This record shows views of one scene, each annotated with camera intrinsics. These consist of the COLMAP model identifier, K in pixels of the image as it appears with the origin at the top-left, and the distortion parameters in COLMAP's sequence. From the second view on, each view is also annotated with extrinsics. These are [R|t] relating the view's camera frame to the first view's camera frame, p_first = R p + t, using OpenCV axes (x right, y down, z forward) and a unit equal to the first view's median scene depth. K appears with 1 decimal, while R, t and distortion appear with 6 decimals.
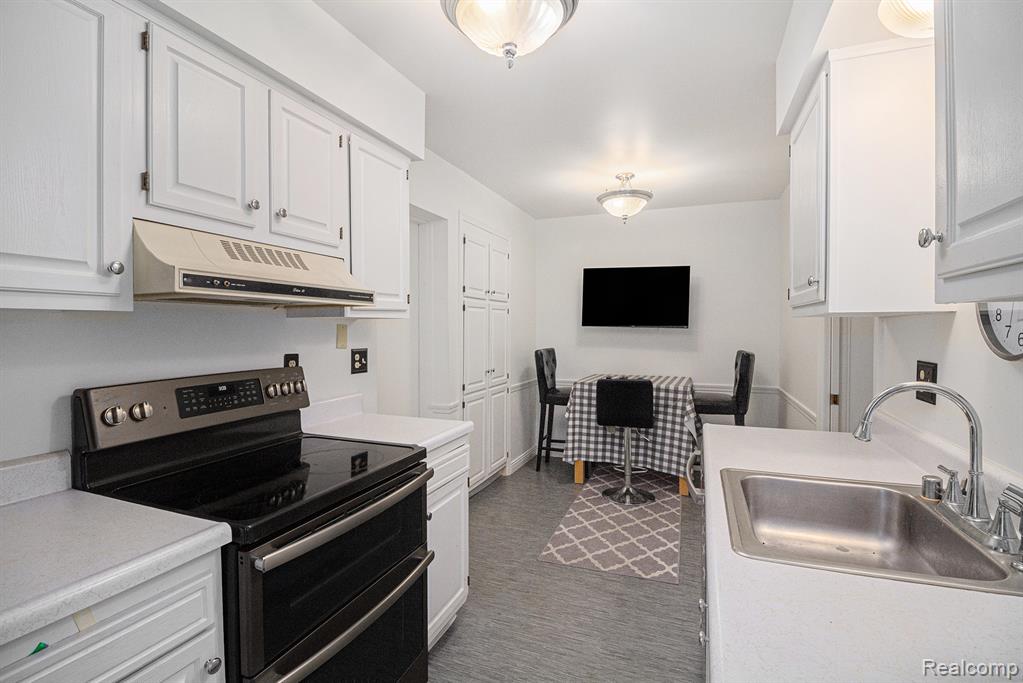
lens RADIAL K [[493.1, 0, 511.6], [0, 493.1, 336.8], [0, 0, 1]] dist [-0.005178, 0.000026]
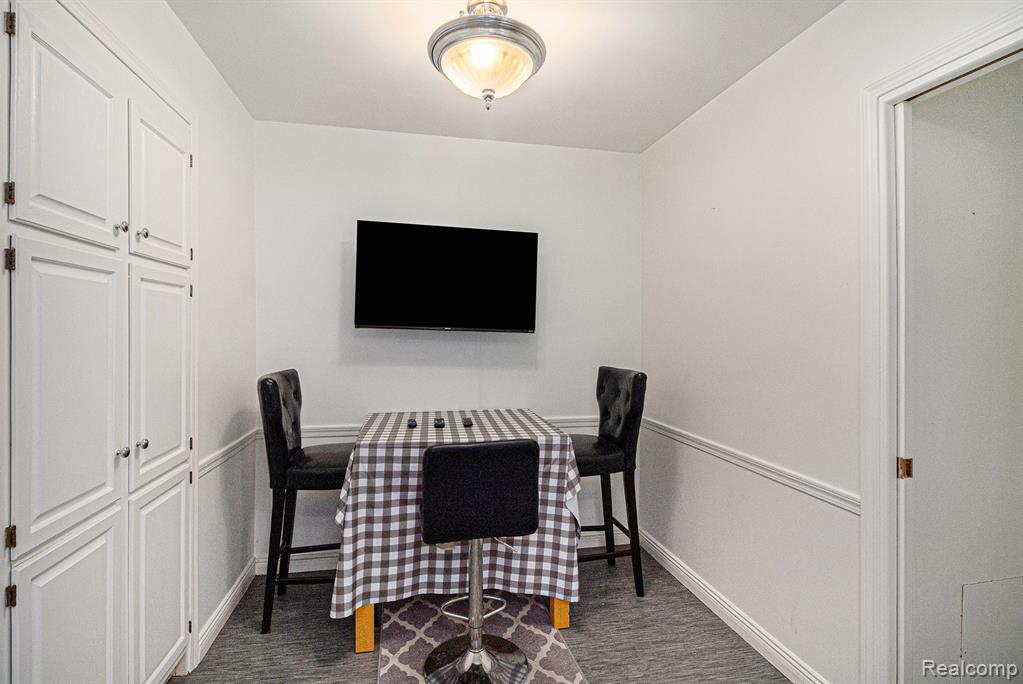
lens RADIAL K [[493.1, 0, 511.4], [0, 493.1, 335.9], [0, 0, 1]] dist [-0.005178, 0.000026]
pose [[0.839507, 0.000744, 0.543348, -0.005785], [0.000916, 0.999996, -0.002785, -0.012040], [-0.543347, 0.002835, 0.839503, 0.517952]]
